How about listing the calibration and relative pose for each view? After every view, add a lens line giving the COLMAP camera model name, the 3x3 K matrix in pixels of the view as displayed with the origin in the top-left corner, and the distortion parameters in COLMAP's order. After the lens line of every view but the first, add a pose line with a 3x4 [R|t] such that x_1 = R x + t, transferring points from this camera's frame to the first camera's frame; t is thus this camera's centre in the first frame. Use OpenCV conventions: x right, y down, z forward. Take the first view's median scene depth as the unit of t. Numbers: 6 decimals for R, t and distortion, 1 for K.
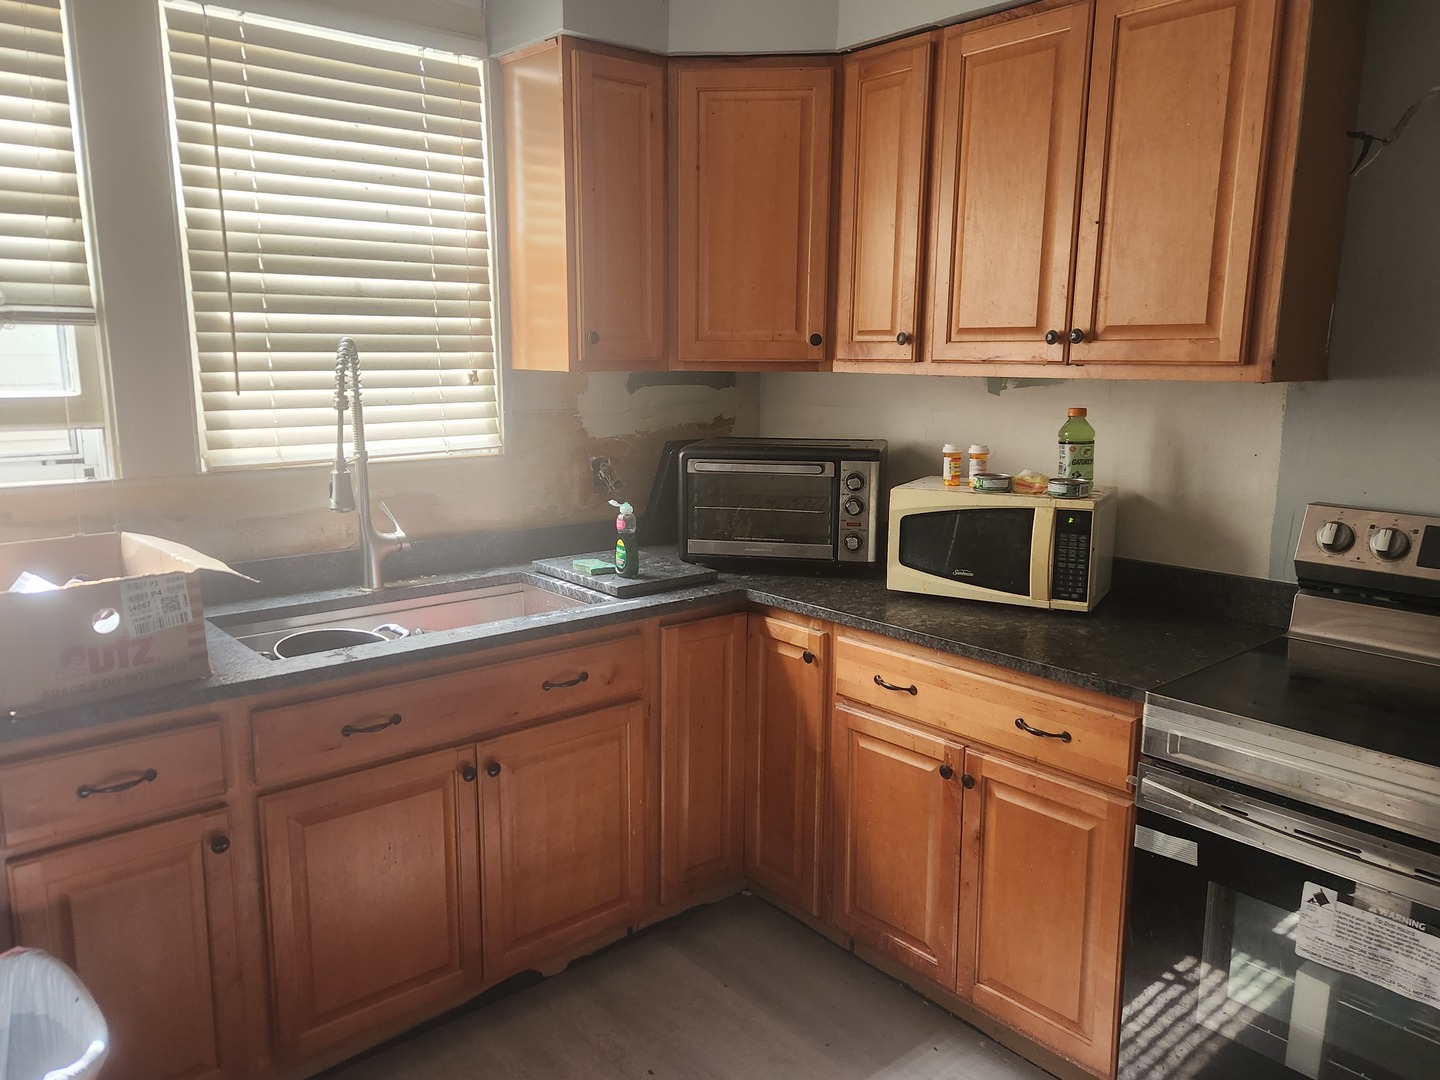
lens RADIAL K [[1063.2, 0, 715.2], [0, 1063.2, 551.2], [0, 0, 1]] dist [0.066207, -0.030734]
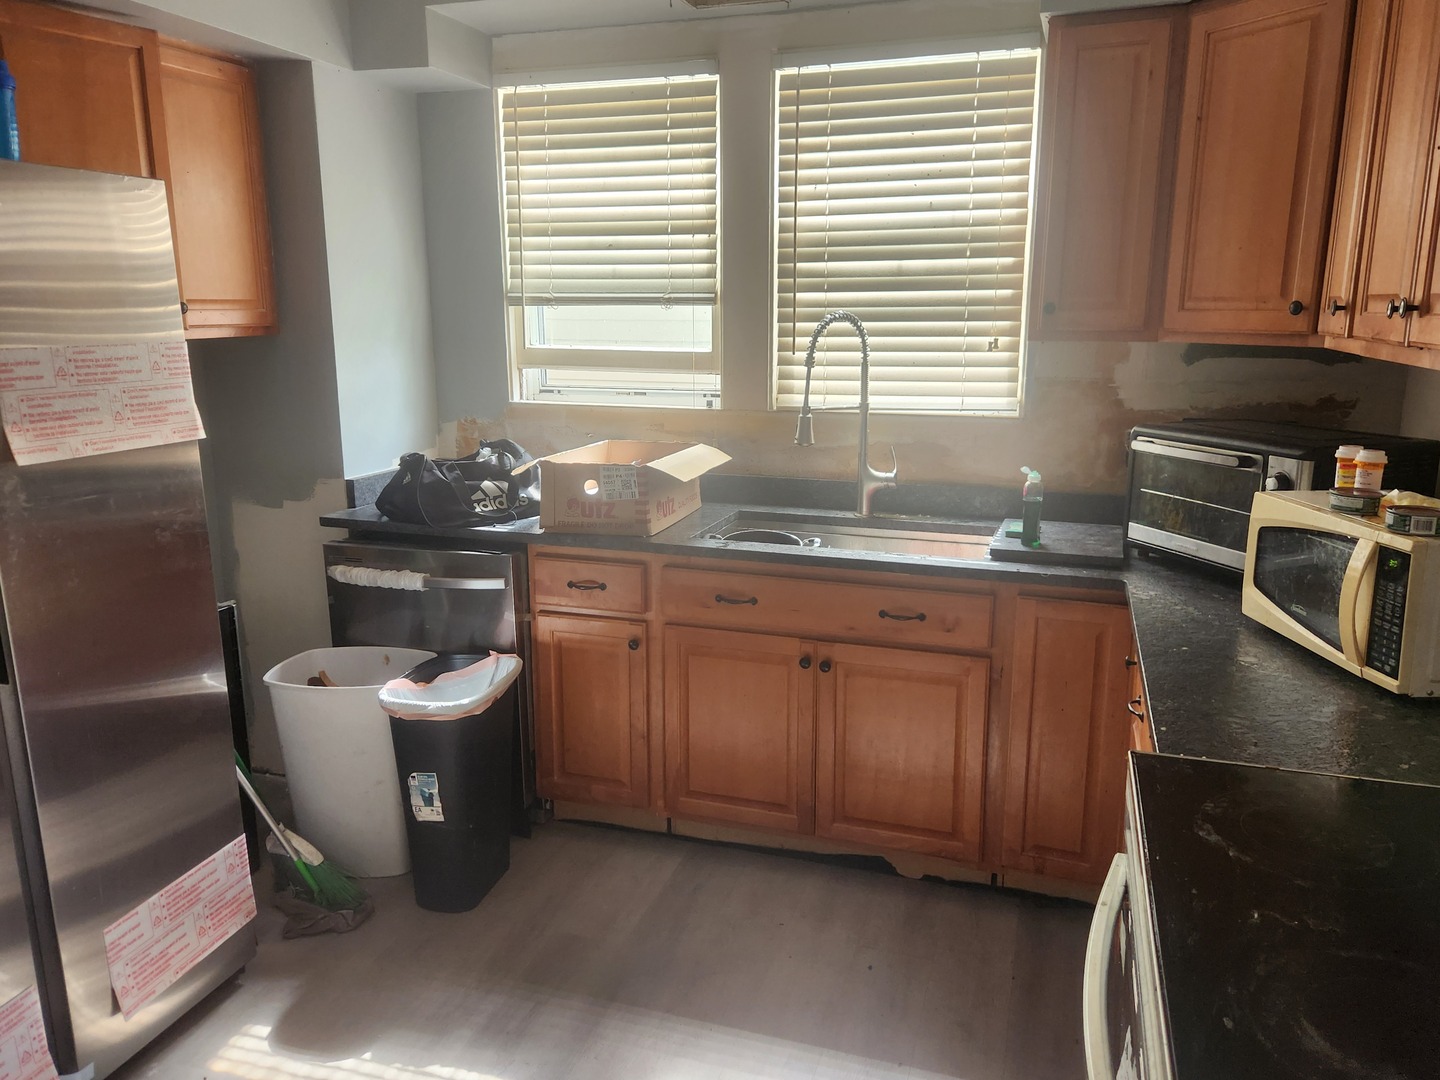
lens RADIAL K [[1063.2, 0, 713.1], [0, 1063.2, 537.1], [0, 0, 1]] dist [0.066207, -0.030734]
pose [[0.519537, 0.177753, -0.835754, 0.657223], [-0.158336, 0.981210, 0.110261, -0.050471], [0.839649, 0.075045, 0.537920, 0.207906]]
